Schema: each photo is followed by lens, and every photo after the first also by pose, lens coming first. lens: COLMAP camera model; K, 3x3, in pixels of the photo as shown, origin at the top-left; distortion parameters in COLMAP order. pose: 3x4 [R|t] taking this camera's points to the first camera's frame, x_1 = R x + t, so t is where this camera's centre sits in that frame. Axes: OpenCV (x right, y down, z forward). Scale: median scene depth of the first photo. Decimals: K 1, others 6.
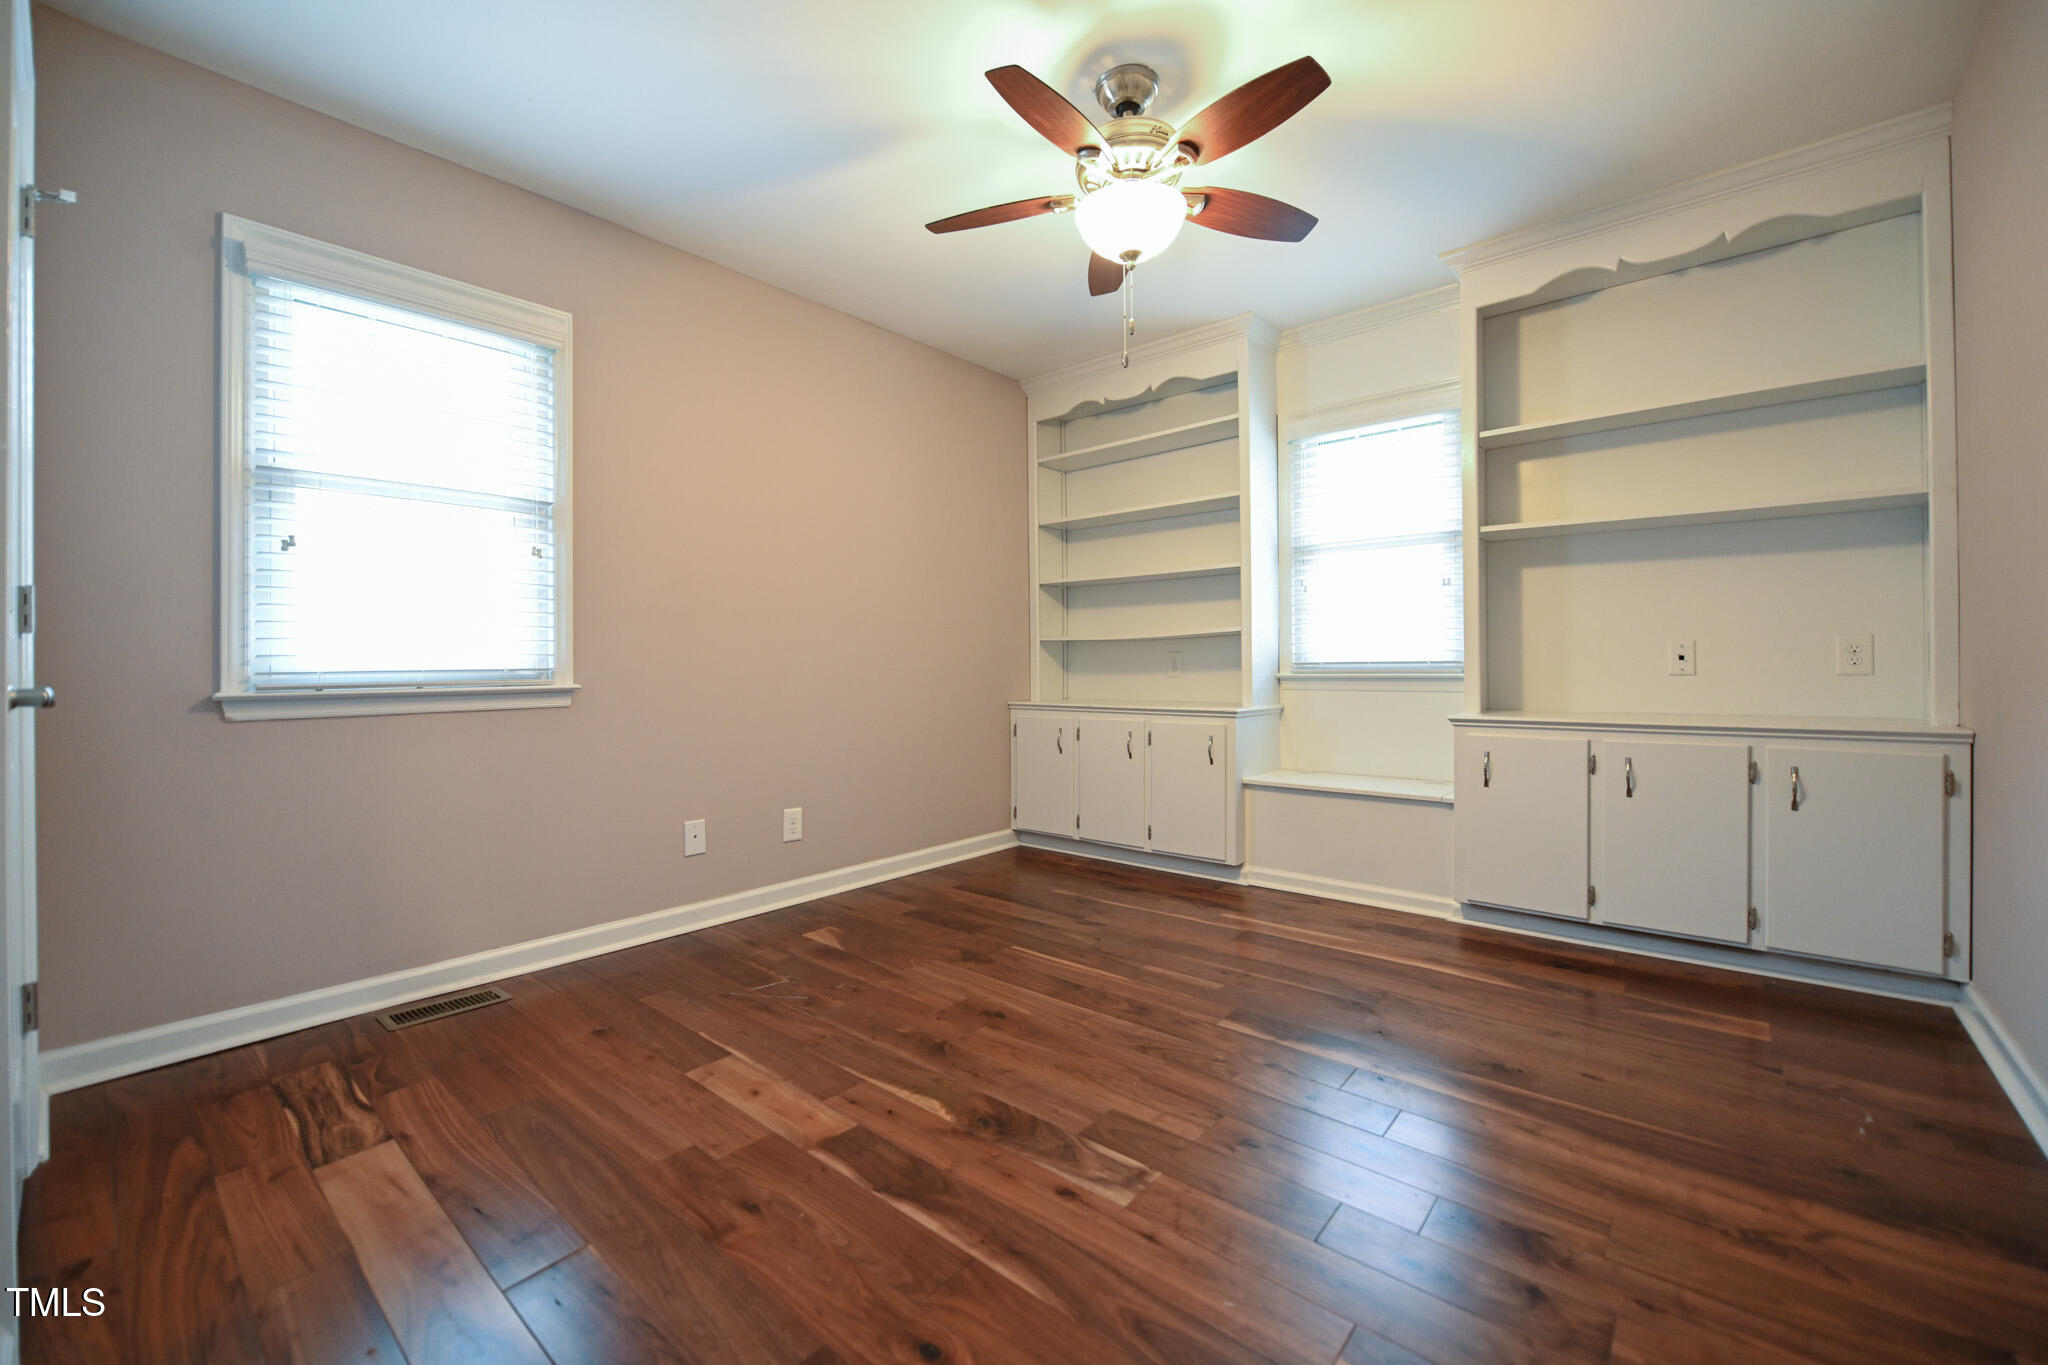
lens RADIAL K [[826.3, 0, 1020.0], [0, 826.3, 667.7], [0, 0, 1]] dist [-0.009096, -0.000631]
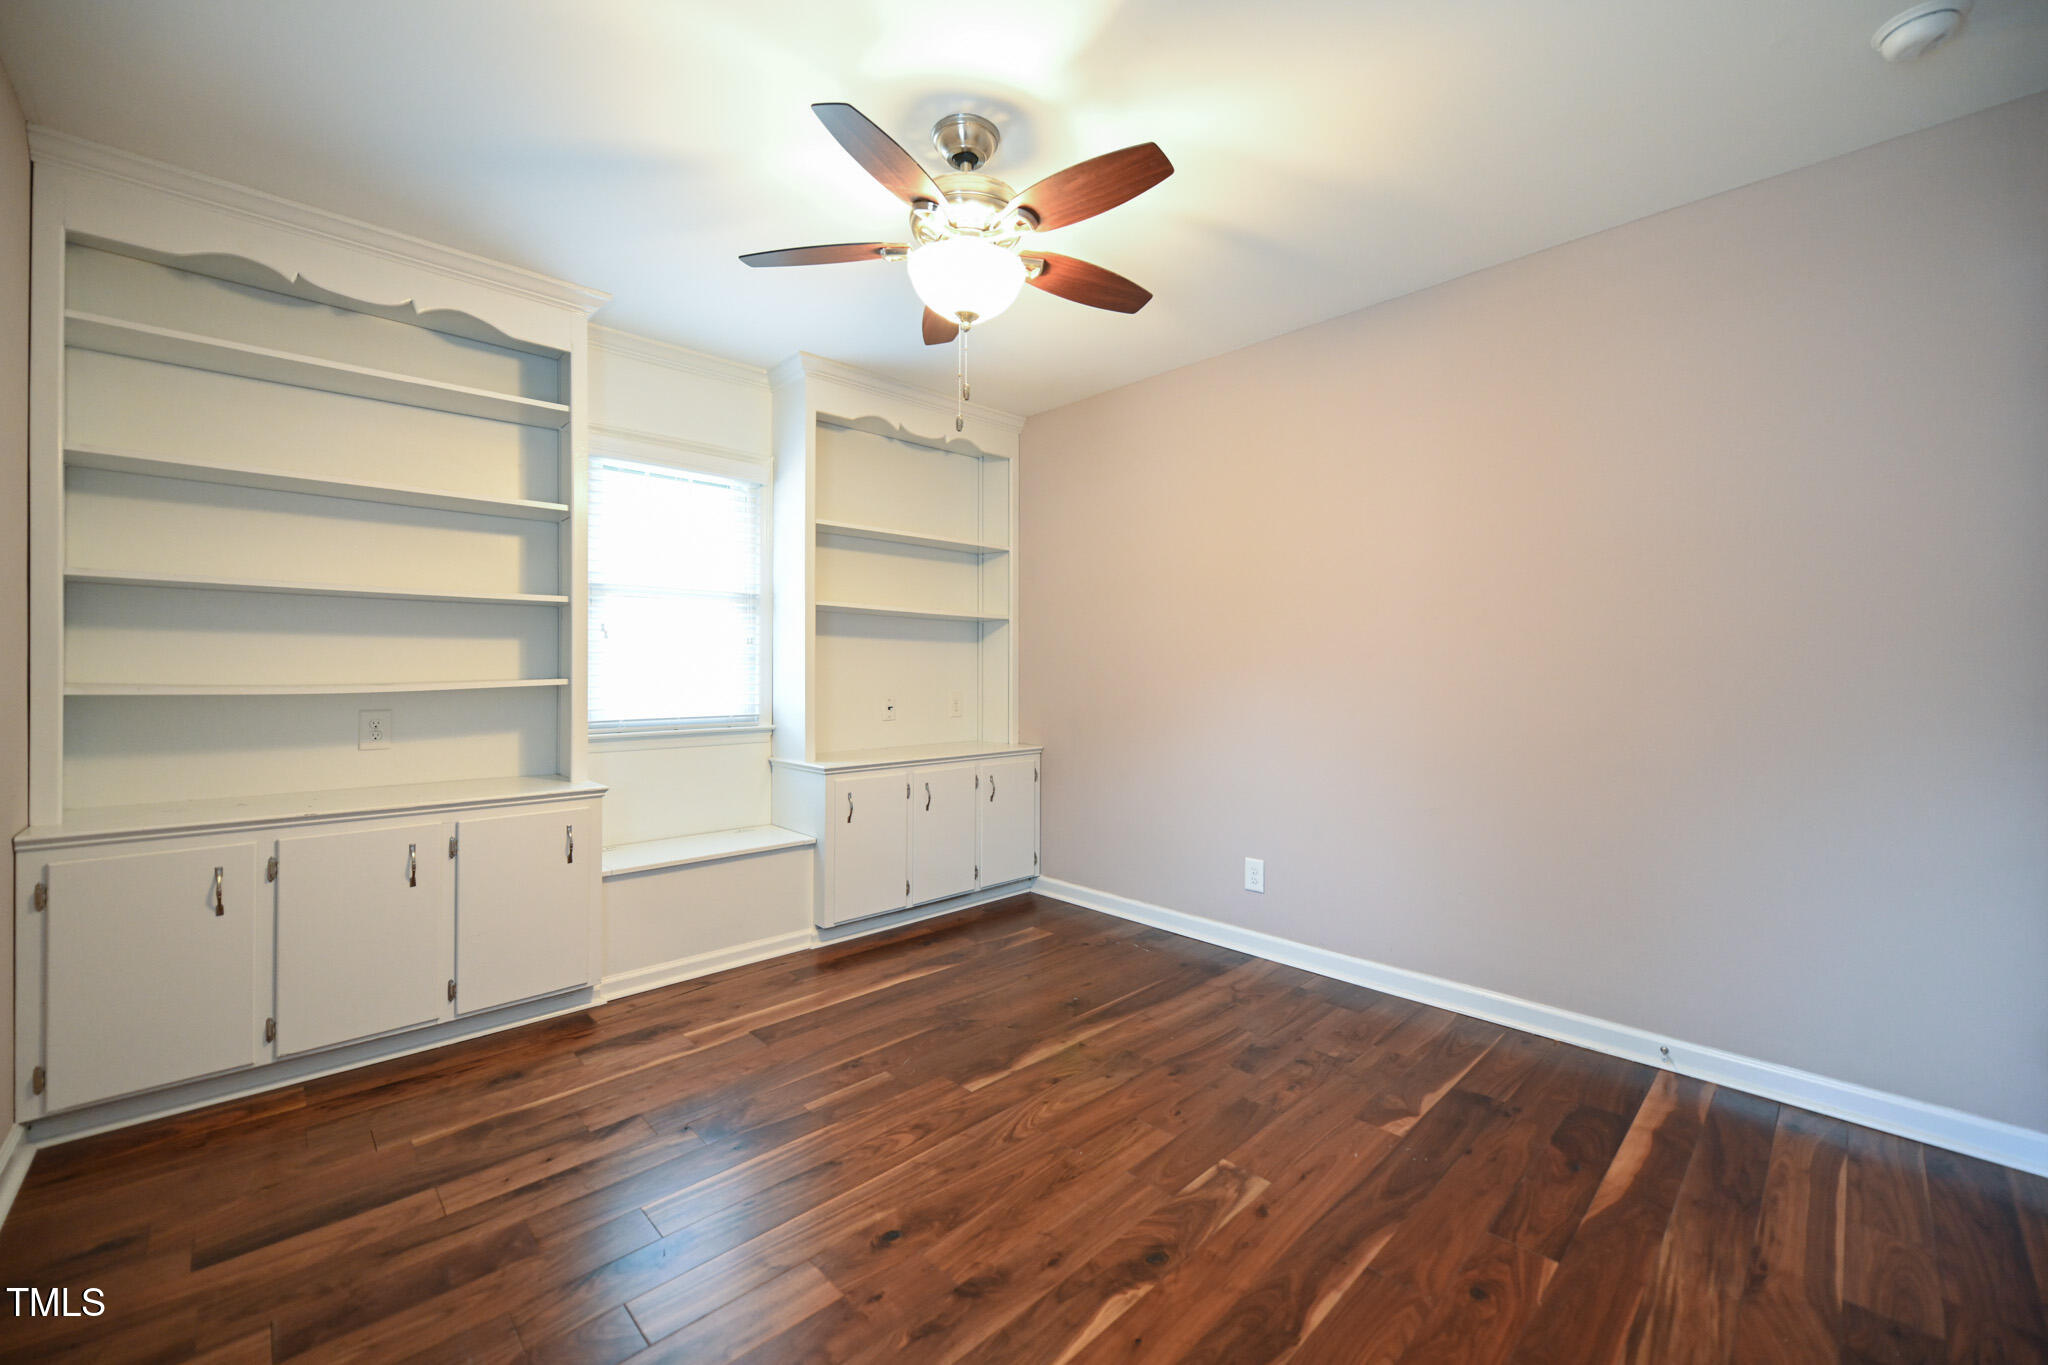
lens RADIAL K [[826.3, 0, 1020.0], [0, 826.3, 667.7], [0, 0, 1]] dist [-0.009096, -0.000631]
pose [[0.084599, 0.011302, 0.996351, -0.655913], [0.000310, 0.999935, -0.011369, -0.070815], [-0.996415, 0.001271, 0.084590, 0.709153]]
